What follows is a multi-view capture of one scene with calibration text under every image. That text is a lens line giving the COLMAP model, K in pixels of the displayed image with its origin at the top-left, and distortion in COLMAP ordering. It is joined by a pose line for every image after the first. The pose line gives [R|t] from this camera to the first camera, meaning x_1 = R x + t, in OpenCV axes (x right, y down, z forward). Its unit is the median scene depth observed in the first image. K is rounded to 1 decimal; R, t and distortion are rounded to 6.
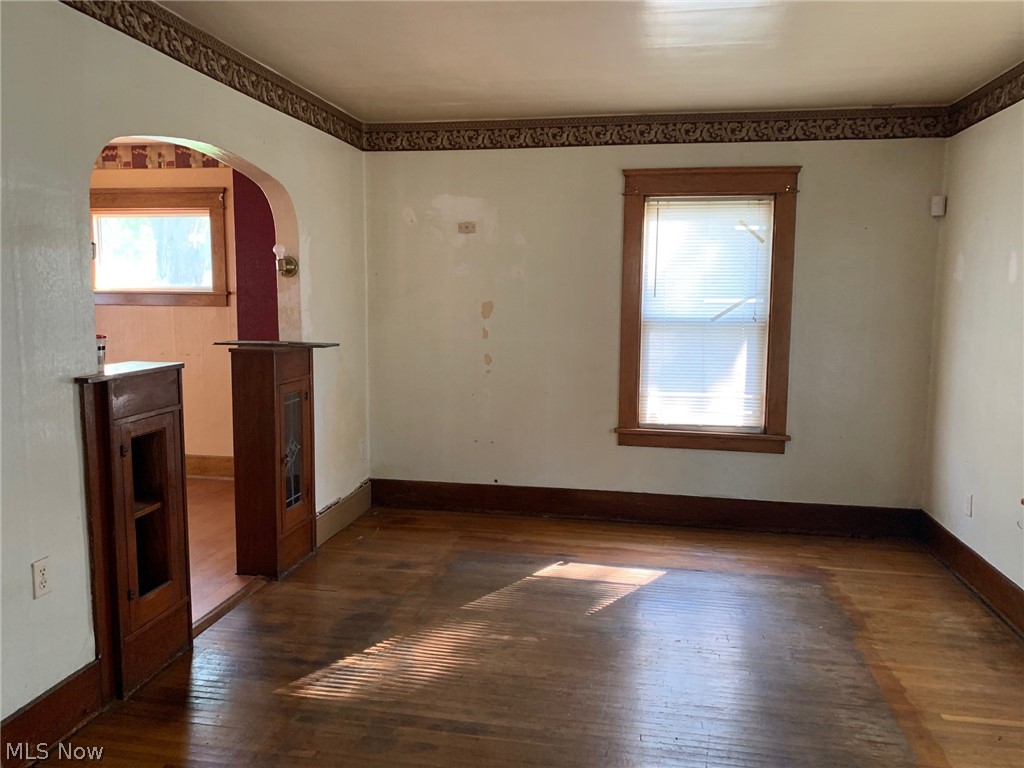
lens RADIAL K [[782.7, 0, 511.4], [0, 782.7, 384.8], [0, 0, 1]] dist [0.007186, 0.004338]
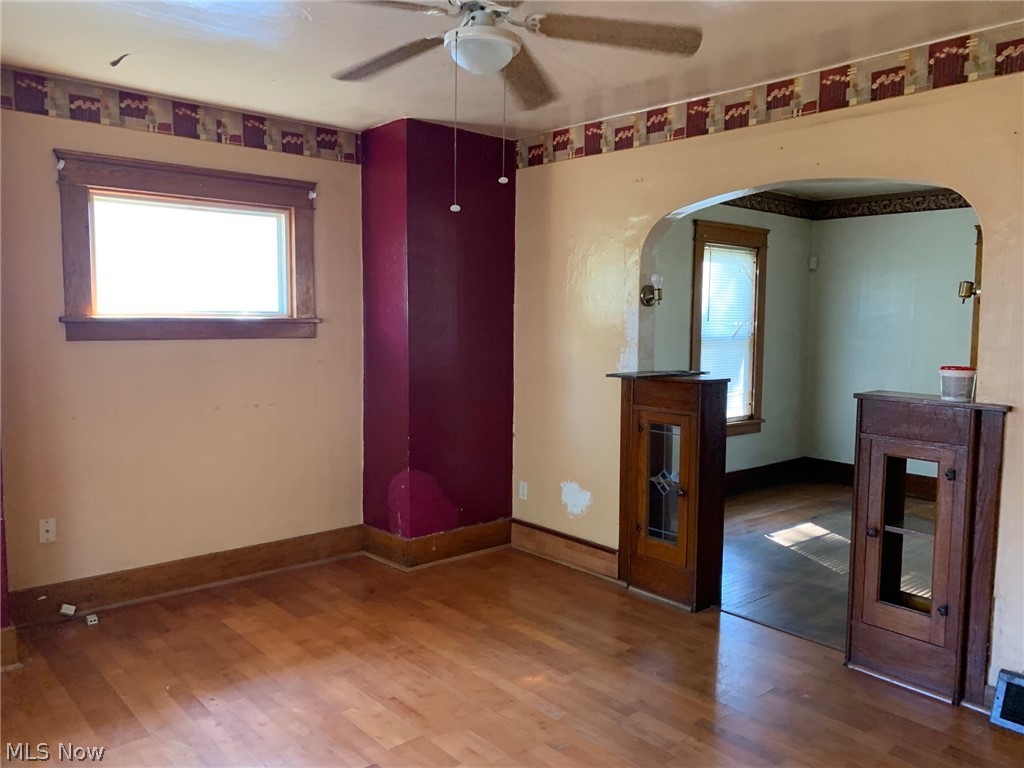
lens RADIAL K [[782.7, 0, 510.8], [0, 782.7, 383.9], [0, 0, 1]] dist [0.007186, 0.004338]
pose [[0.632349, -0.072437, 0.771289, -1.008135], [0.086098, 0.996022, 0.022955, -0.068434], [-0.769884, 0.051891, 0.636071, 0.447389]]
